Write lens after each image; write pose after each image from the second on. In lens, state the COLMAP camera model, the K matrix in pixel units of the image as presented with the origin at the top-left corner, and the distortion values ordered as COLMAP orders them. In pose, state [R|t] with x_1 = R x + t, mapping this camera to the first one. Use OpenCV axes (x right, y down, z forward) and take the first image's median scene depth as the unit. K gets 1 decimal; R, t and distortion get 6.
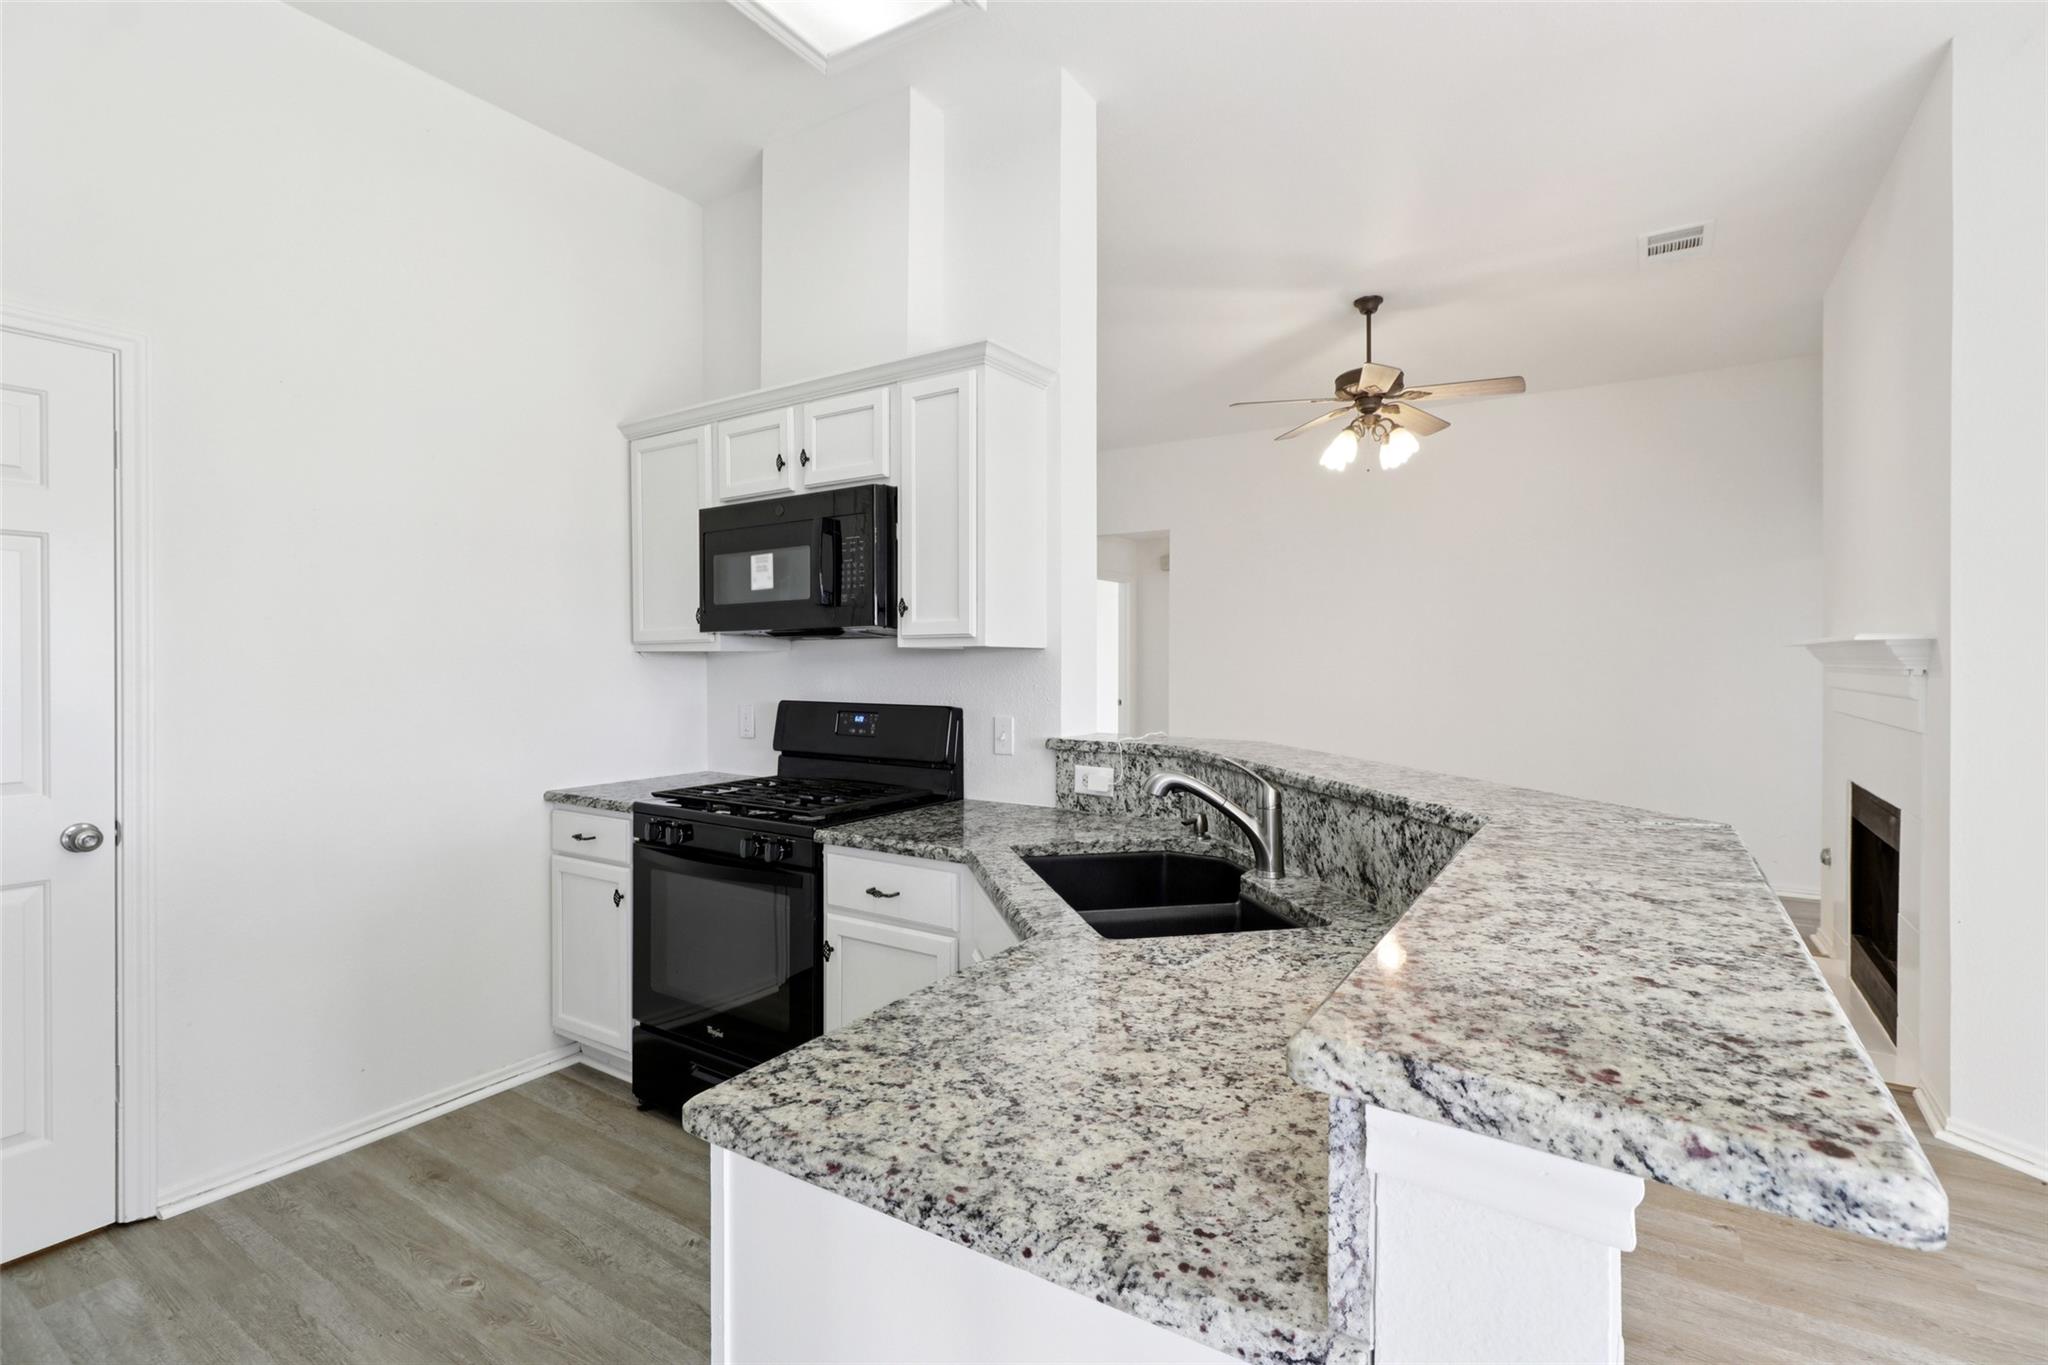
lens RADIAL K [[948.5, 0, 1019.8], [0, 948.5, 664.5], [0, 0, 1]] dist [0.006192, -0.002322]
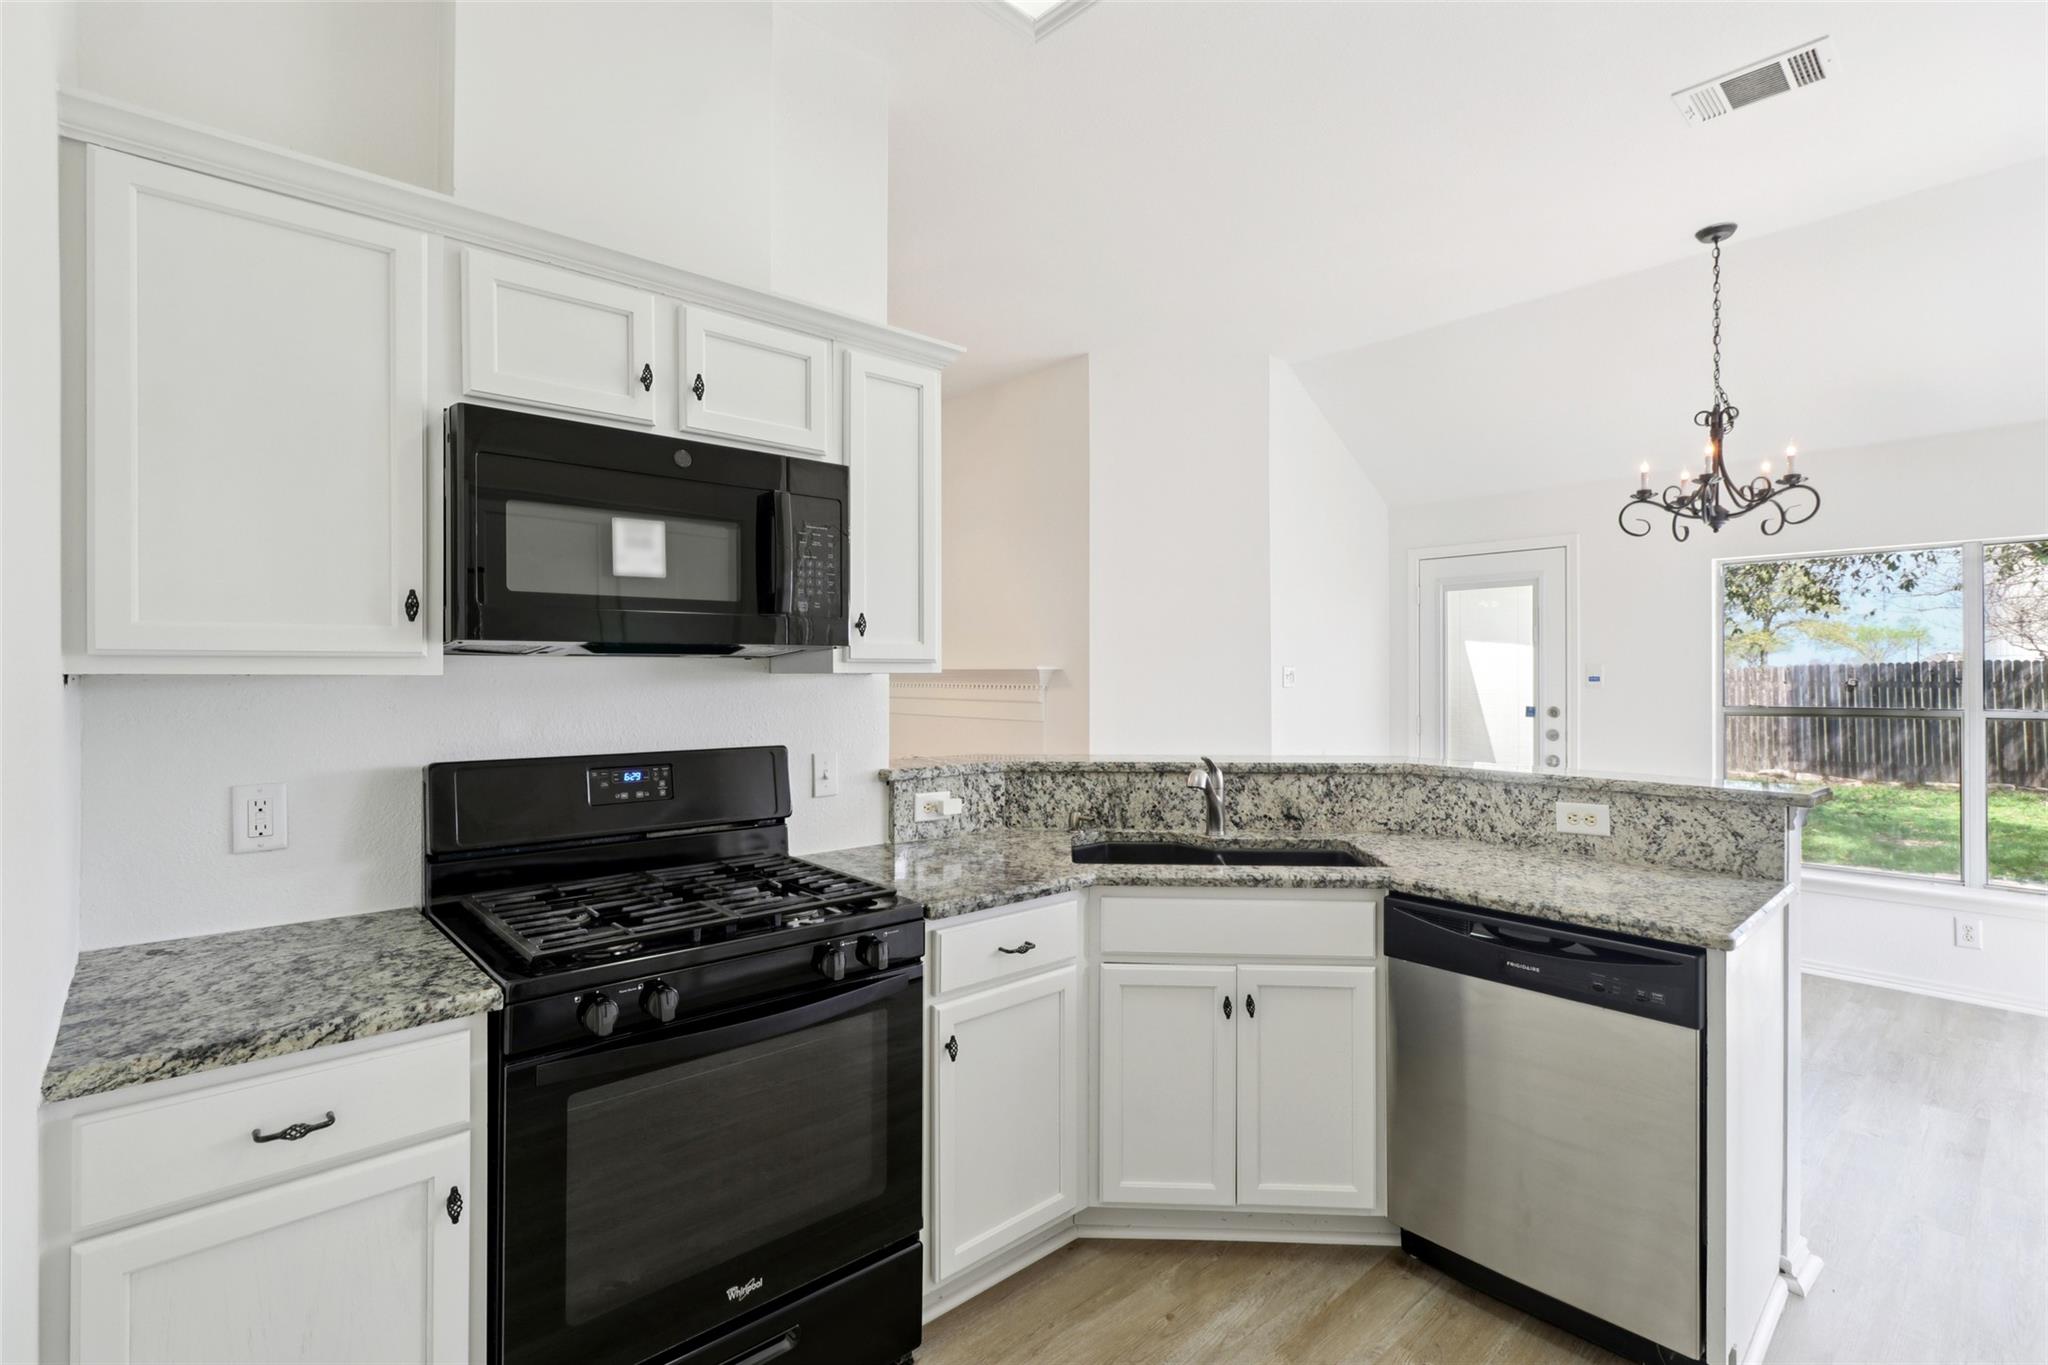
lens RADIAL K [[948.5, 0, 1029.6], [0, 948.5, 666.7], [0, 0, 1]] dist [0.006192, -0.002322]
pose [[0.246114, 0.009272, 0.969196, -0.840196], [0.001905, 0.999948, -0.010050, -0.014593], [-0.969239, 0.004320, 0.246084, 0.629752]]
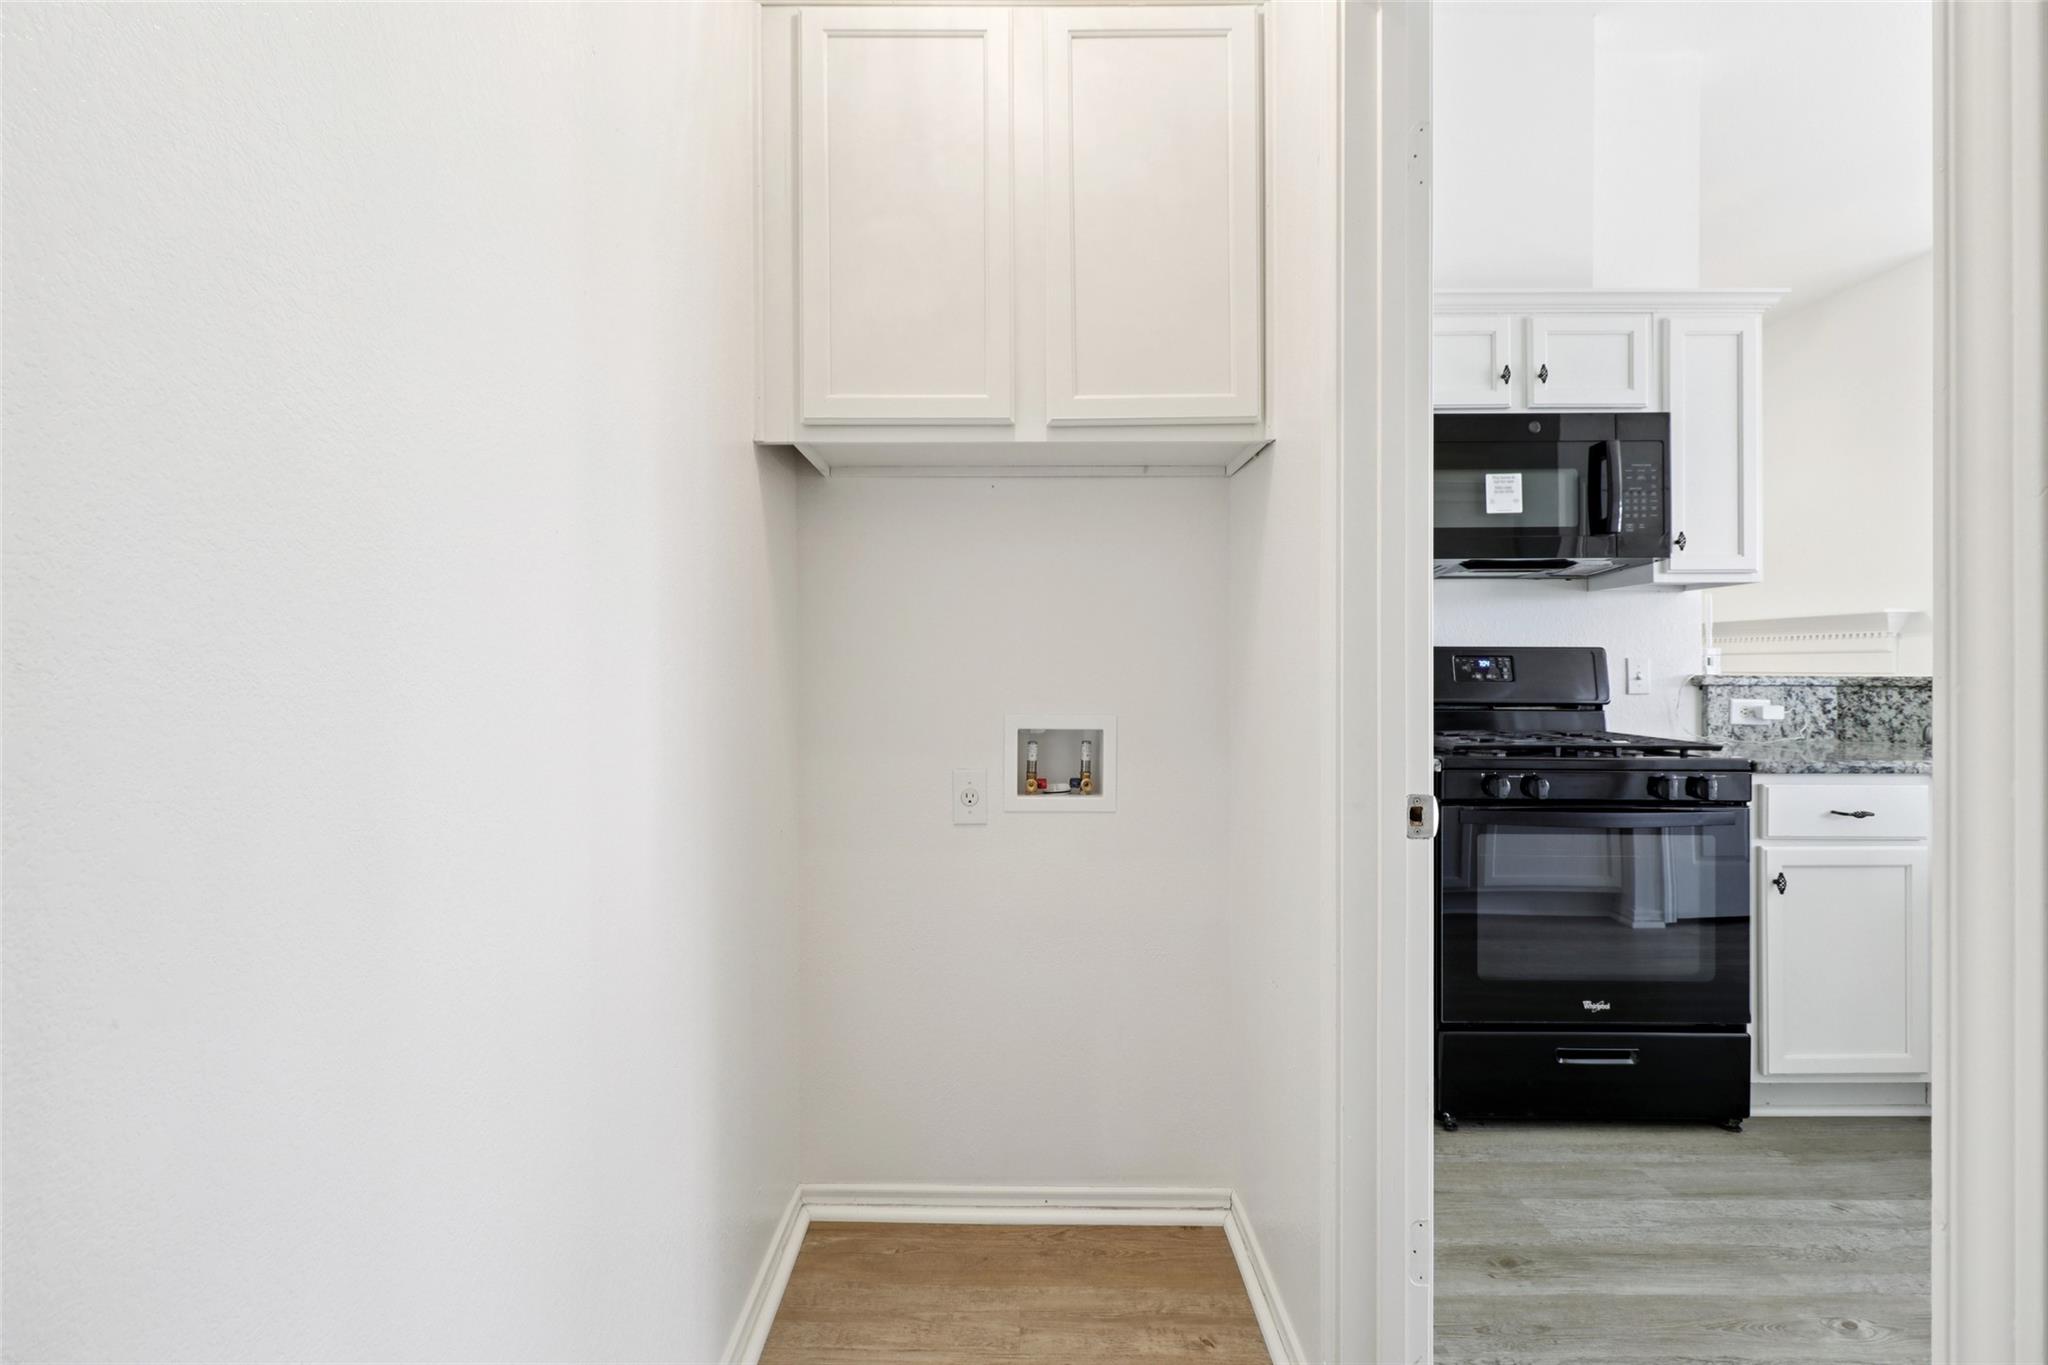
lens RADIAL K [[948.5, 0, 1019.5], [0, 948.5, 664.4], [0, 0, 1]] dist [0.006192, -0.002322]
pose [[0.831682, 0.002652, 0.555246, -1.195756], [0.000119, 0.999988, -0.004955, 0.070323], [-0.555252, 0.004186, 0.831672, 0.533031]]
